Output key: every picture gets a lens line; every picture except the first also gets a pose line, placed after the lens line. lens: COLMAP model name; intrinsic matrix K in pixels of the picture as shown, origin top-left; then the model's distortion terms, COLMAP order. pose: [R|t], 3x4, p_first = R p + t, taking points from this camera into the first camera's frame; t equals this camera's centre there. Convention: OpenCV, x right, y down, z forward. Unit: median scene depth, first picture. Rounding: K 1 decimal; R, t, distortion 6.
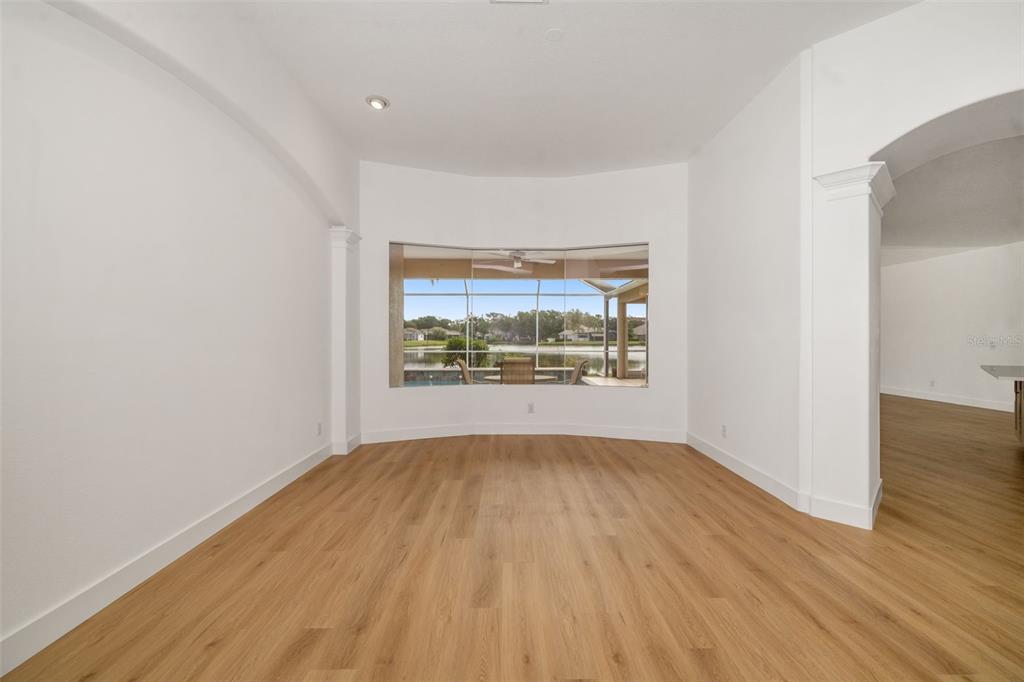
lens RADIAL K [[431.8, 0, 514.9], [0, 431.8, 338.2], [0, 0, 1]] dist [0.000386, 0.000150]
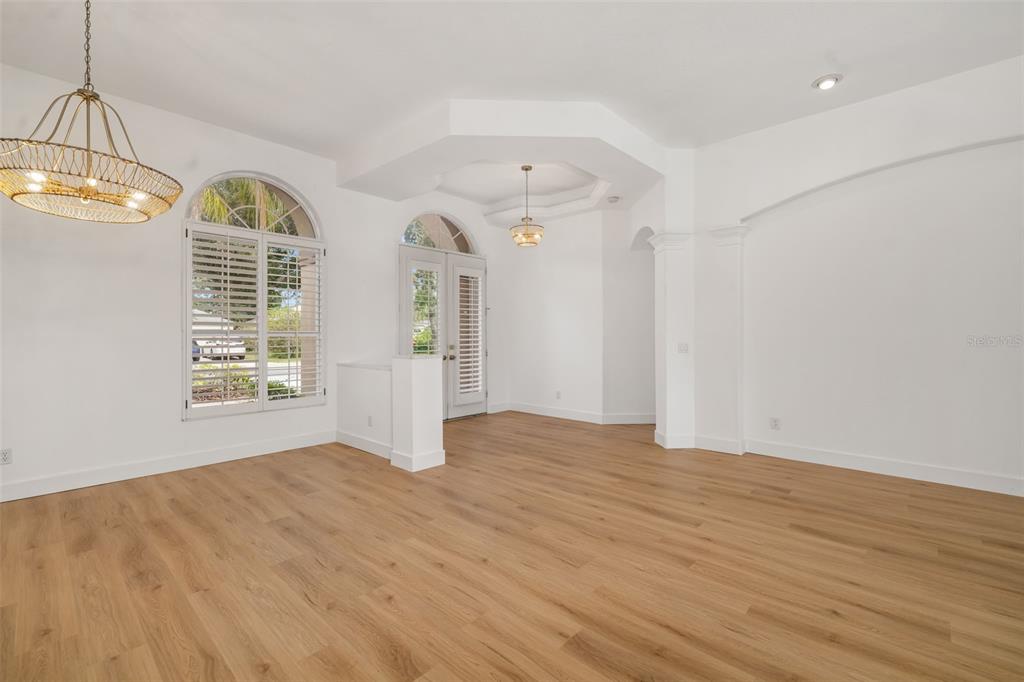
lens RADIAL K [[431.8, 0, 514.1], [0, 431.8, 338.4], [0, 0, 1]] dist [0.000386, 0.000150]
pose [[-0.699383, 0.005487, -0.714726, 1.437684], [0.003185, 0.999985, 0.004561, 0.011466], [0.714740, 0.000914, -0.699390, 1.251970]]
